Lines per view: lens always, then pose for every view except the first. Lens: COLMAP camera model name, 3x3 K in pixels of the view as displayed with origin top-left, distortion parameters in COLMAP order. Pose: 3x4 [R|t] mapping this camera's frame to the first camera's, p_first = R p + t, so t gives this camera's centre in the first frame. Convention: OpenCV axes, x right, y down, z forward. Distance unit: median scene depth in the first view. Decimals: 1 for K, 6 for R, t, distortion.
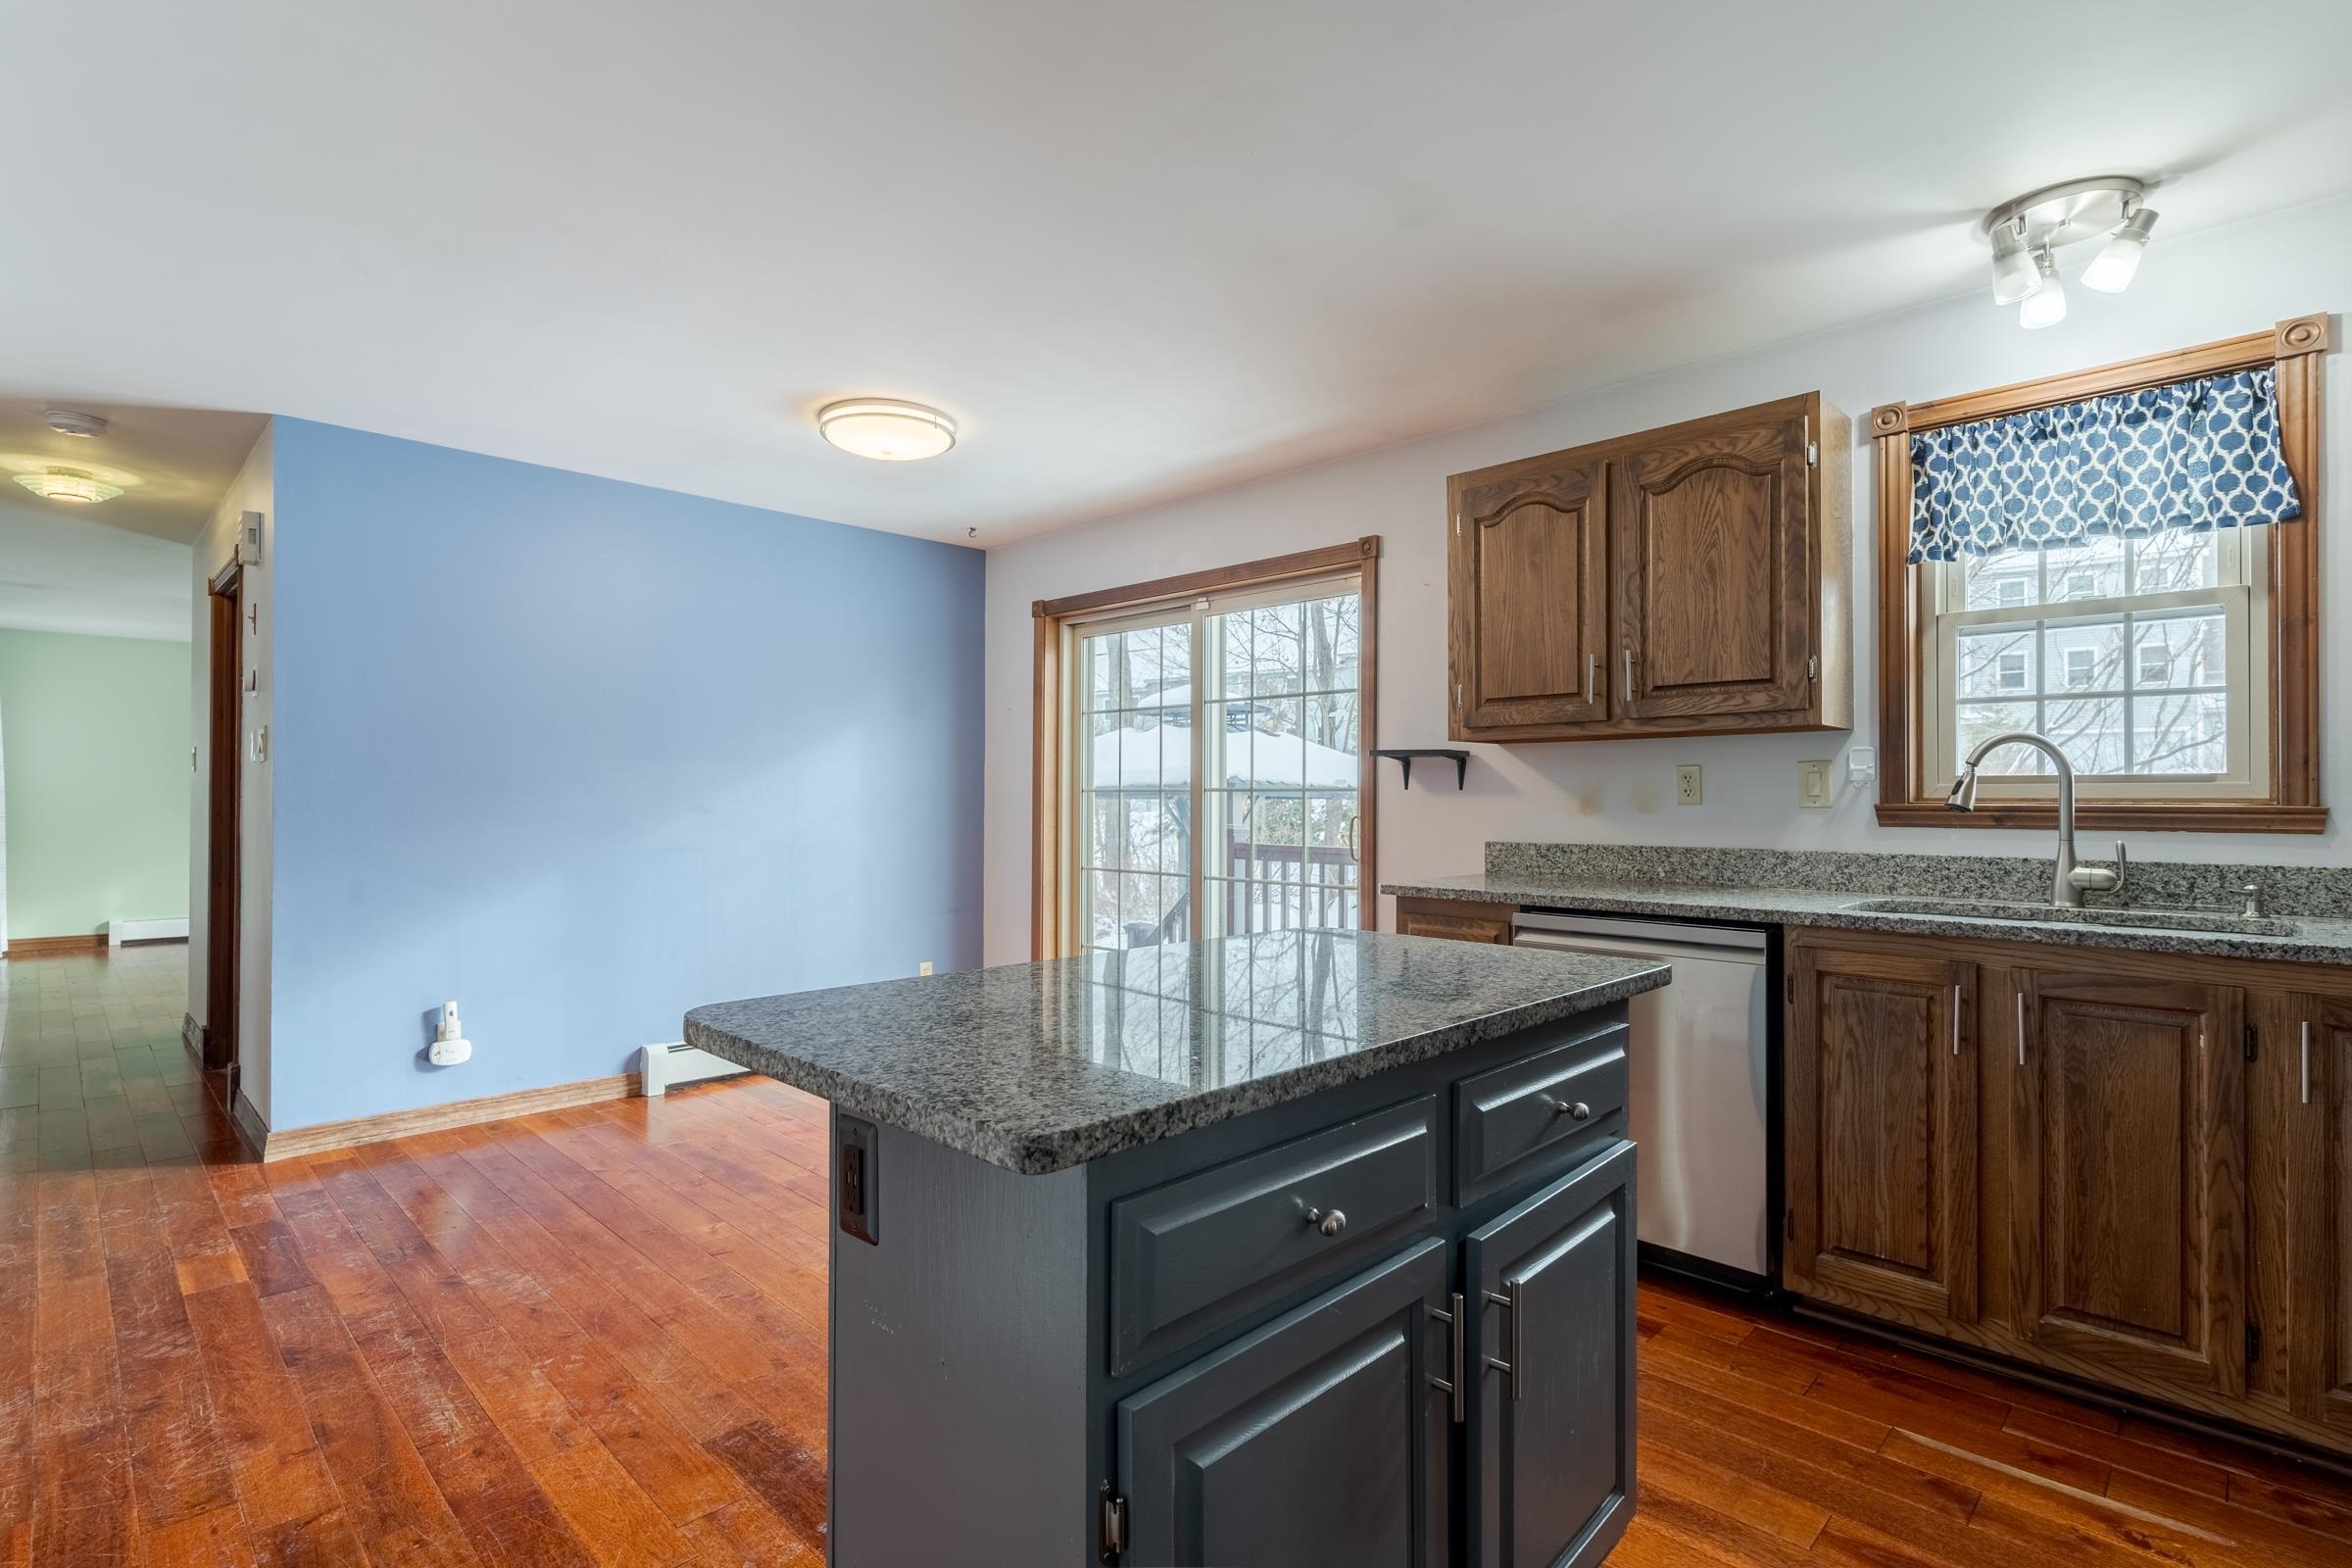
lens RADIAL K [[1119.9, 0, 1176.4], [0, 1119.9, 779.5], [0, 0, 1]] dist [0.000943, -0.001110]
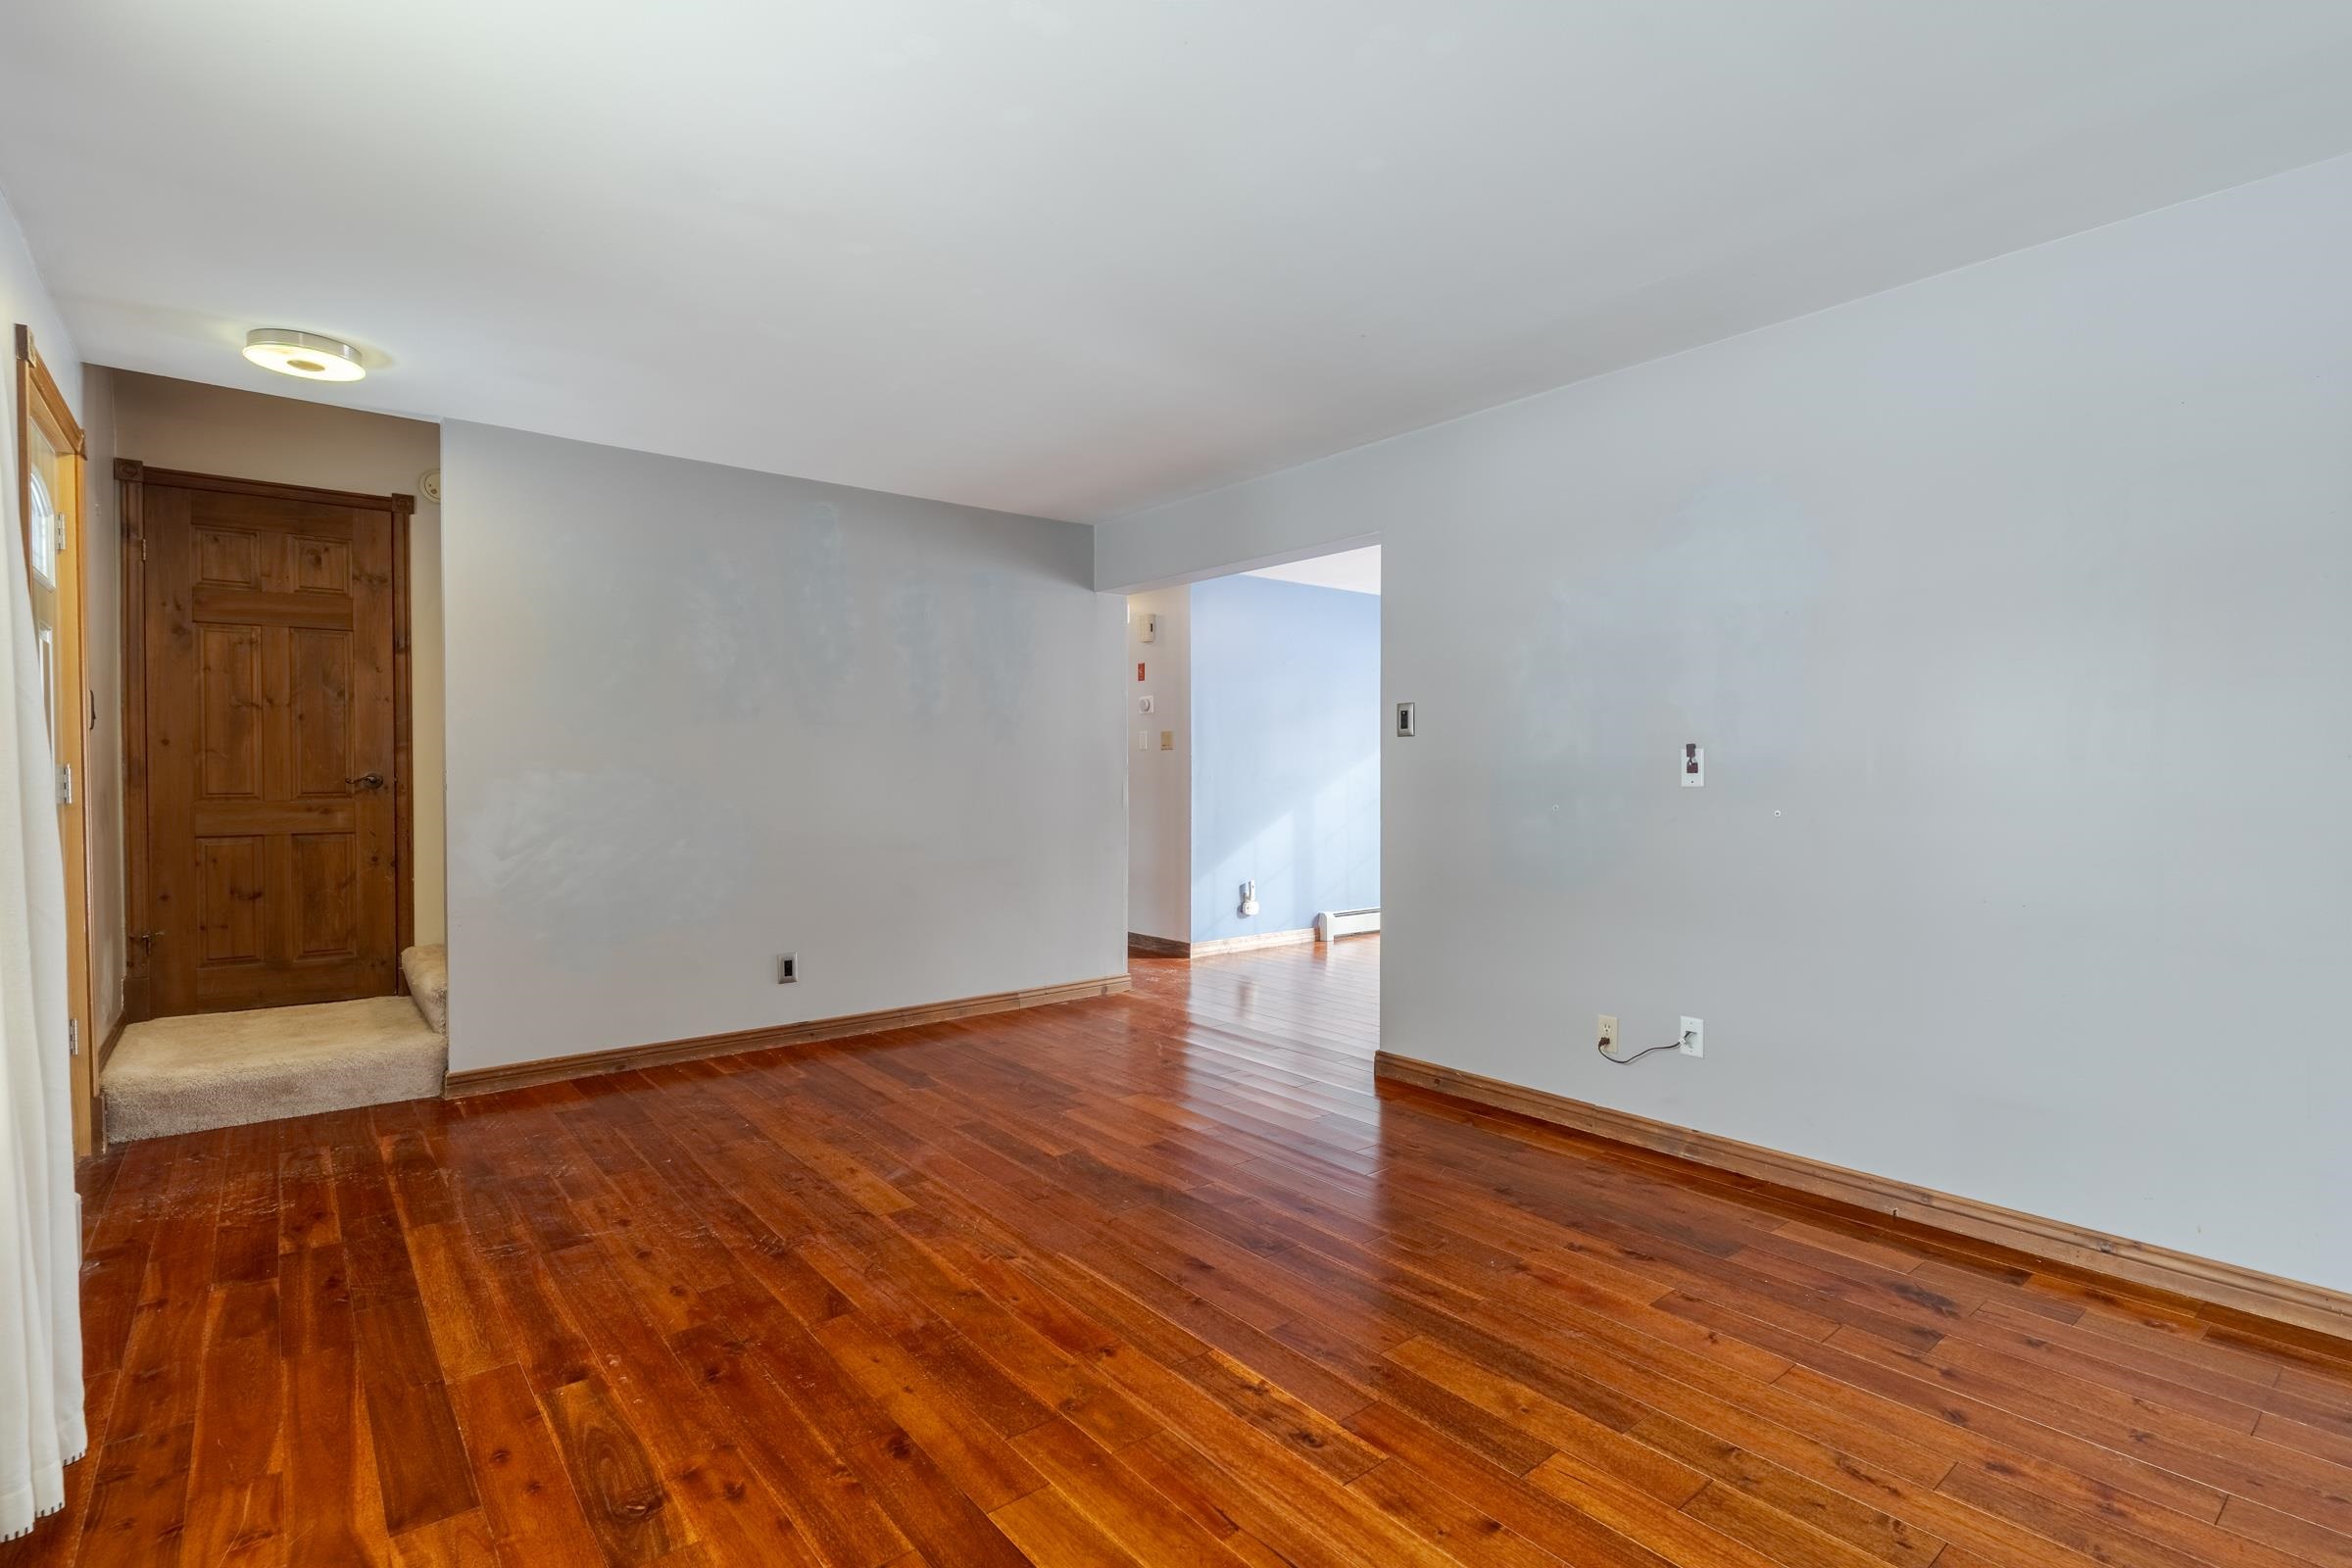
lens RADIAL K [[1119.9, 0, 1176.9], [0, 1119.9, 776.3], [0, 0, 1]] dist [0.000943, -0.001110]
pose [[0.994056, 0.000124, -0.108868, -0.609143], [0.002242, 0.999764, 0.021613, -0.013830], [0.108845, -0.021729, 0.993821, -0.892896]]
